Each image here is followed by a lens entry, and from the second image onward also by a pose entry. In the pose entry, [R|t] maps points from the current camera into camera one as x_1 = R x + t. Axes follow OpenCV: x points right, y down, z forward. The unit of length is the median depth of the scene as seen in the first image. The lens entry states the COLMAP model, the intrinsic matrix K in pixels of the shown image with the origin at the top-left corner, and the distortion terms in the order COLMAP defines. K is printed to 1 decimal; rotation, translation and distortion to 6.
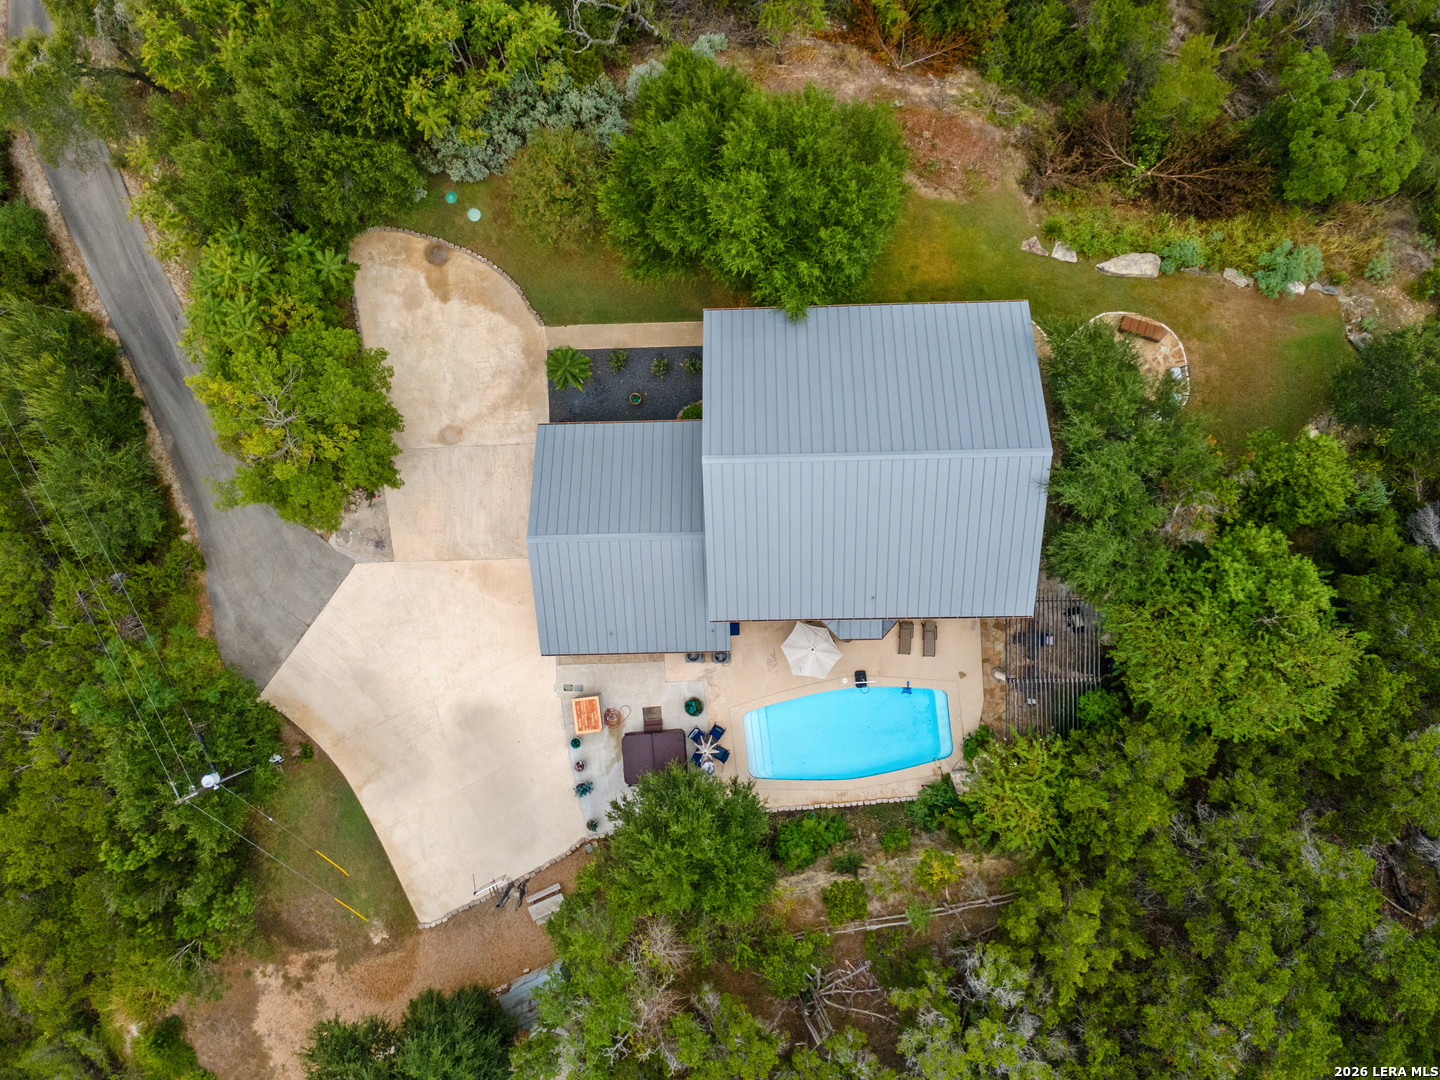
lens RADIAL K [[1017.1, 0, 716.6], [0, 1017.1, 535.3], [0, 0, 1]] dist [0.050460, 0.002651]
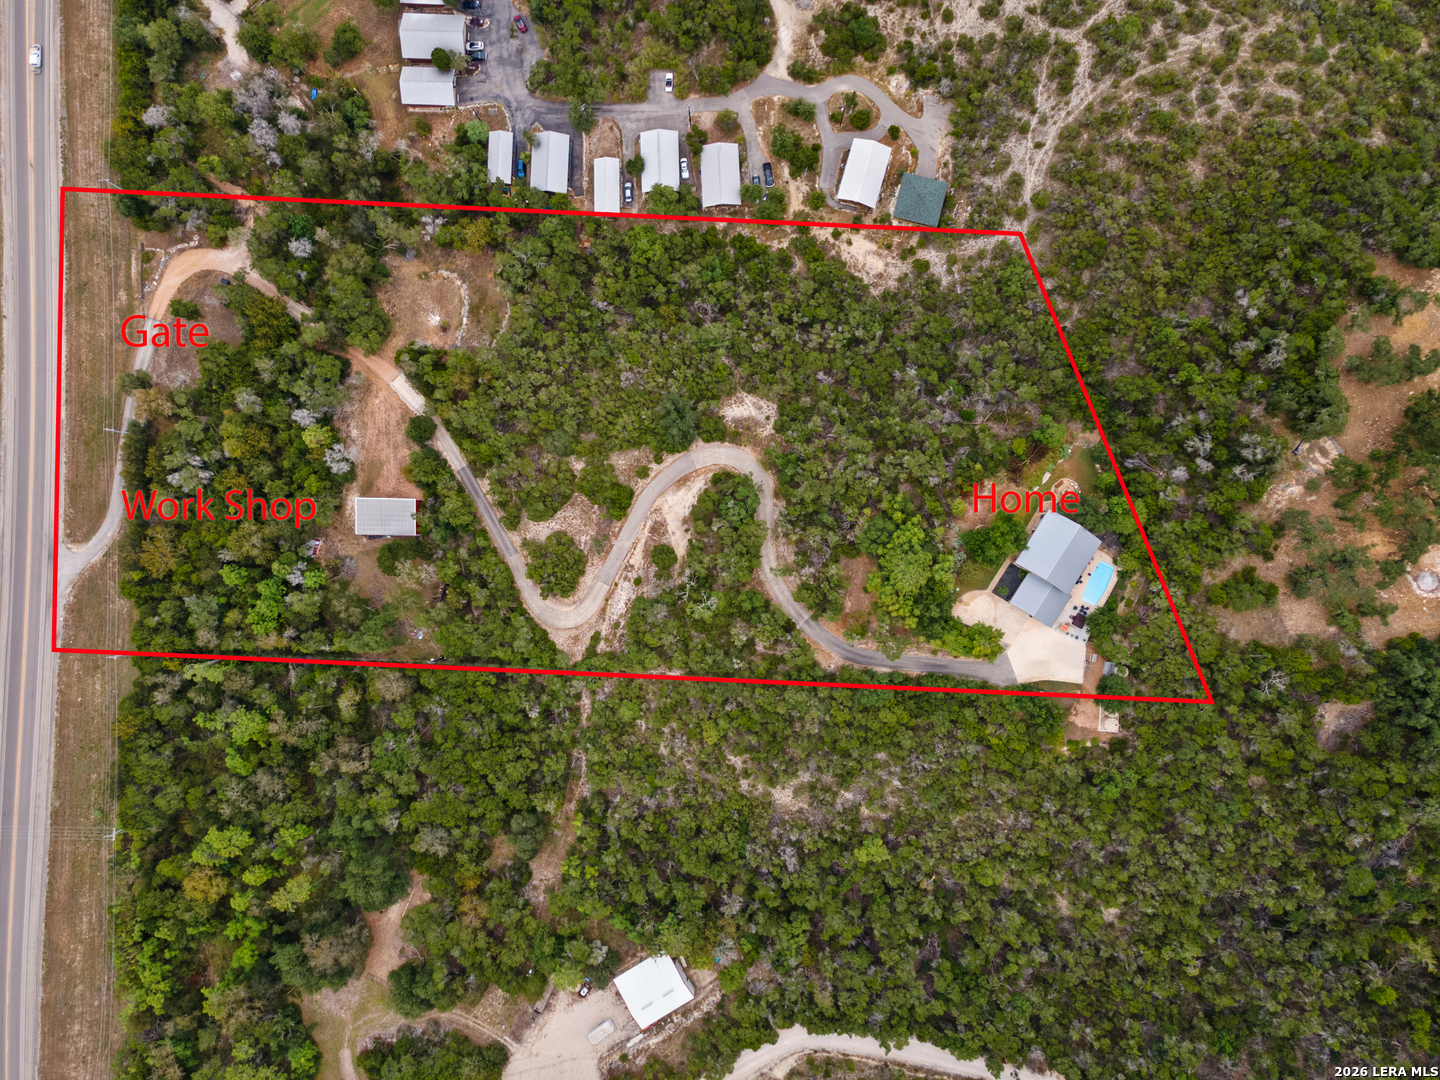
lens RADIAL K [[1017.1, 0, 726.8], [0, 1017.1, 538.7], [0, 0, 1]] dist [0.050460, 0.002651]
pose [[0.547494, -0.836338, 0.028085, -0.758311], [0.836493, 0.547902, 0.009119, -1.374024], [-0.023014, 0.018500, 0.999564, -3.628716]]
